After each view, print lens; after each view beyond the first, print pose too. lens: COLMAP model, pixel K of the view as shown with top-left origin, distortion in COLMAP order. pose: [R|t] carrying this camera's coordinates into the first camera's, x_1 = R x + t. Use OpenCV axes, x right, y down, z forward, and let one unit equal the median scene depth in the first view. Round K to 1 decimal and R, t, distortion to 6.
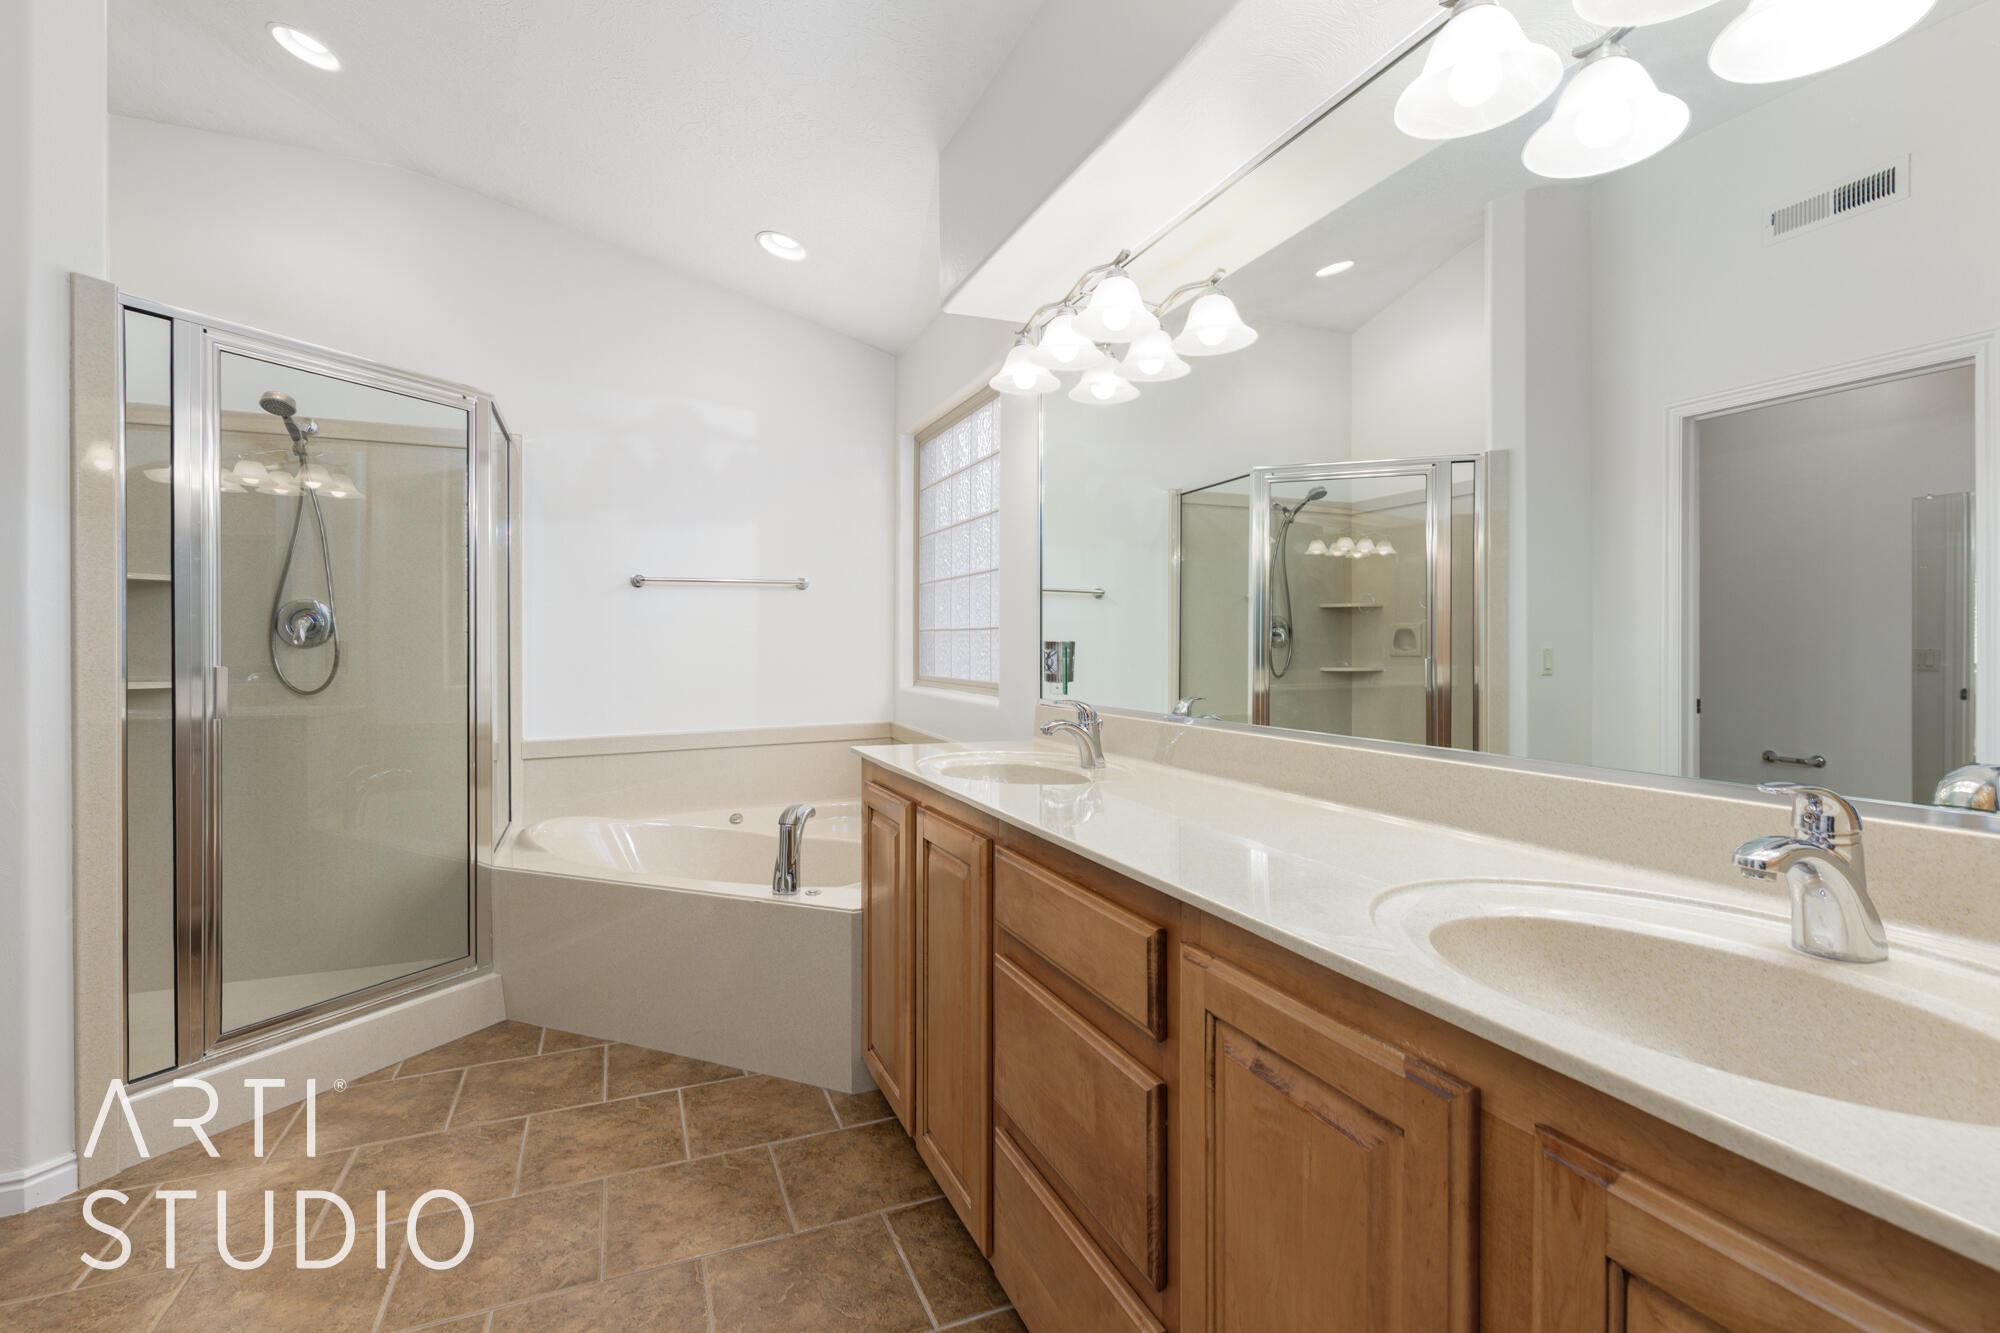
lens RADIAL K [[901.7, 0, 995.5], [0, 901.7, 650.7], [0, 0, 1]] dist [0.005095, -0.001170]
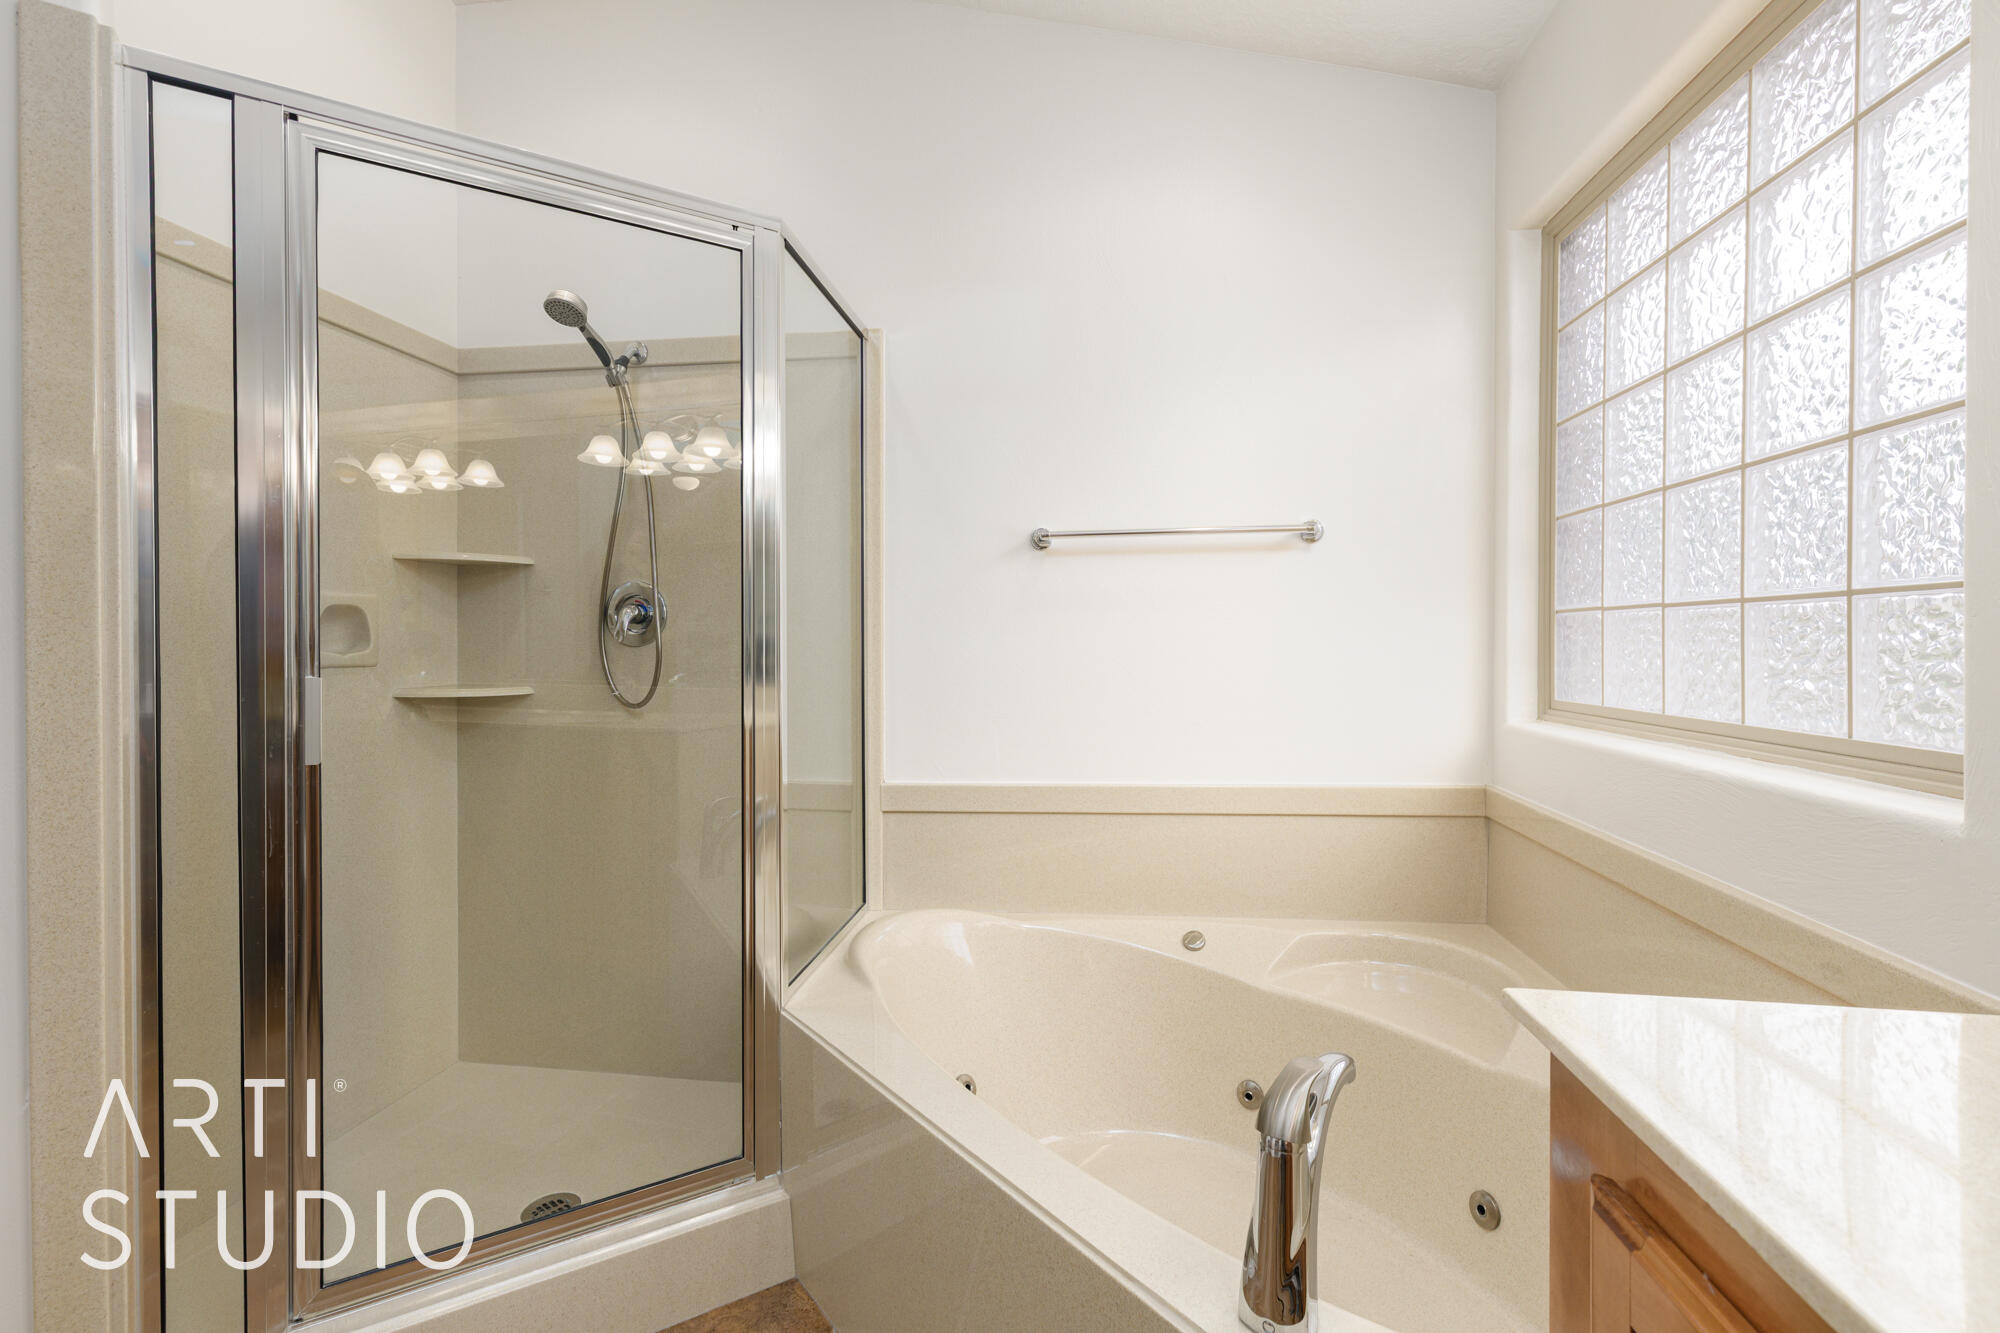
lens RADIAL K [[901.7, 0, 996.0], [0, 901.7, 651.3], [0, 0, 1]] dist [0.005095, -0.001170]
pose [[0.858696, 0.002531, -0.512479, -0.104081], [-0.001243, 0.999995, 0.002857, -0.001223], [0.512484, -0.001816, 0.858695, 0.456792]]
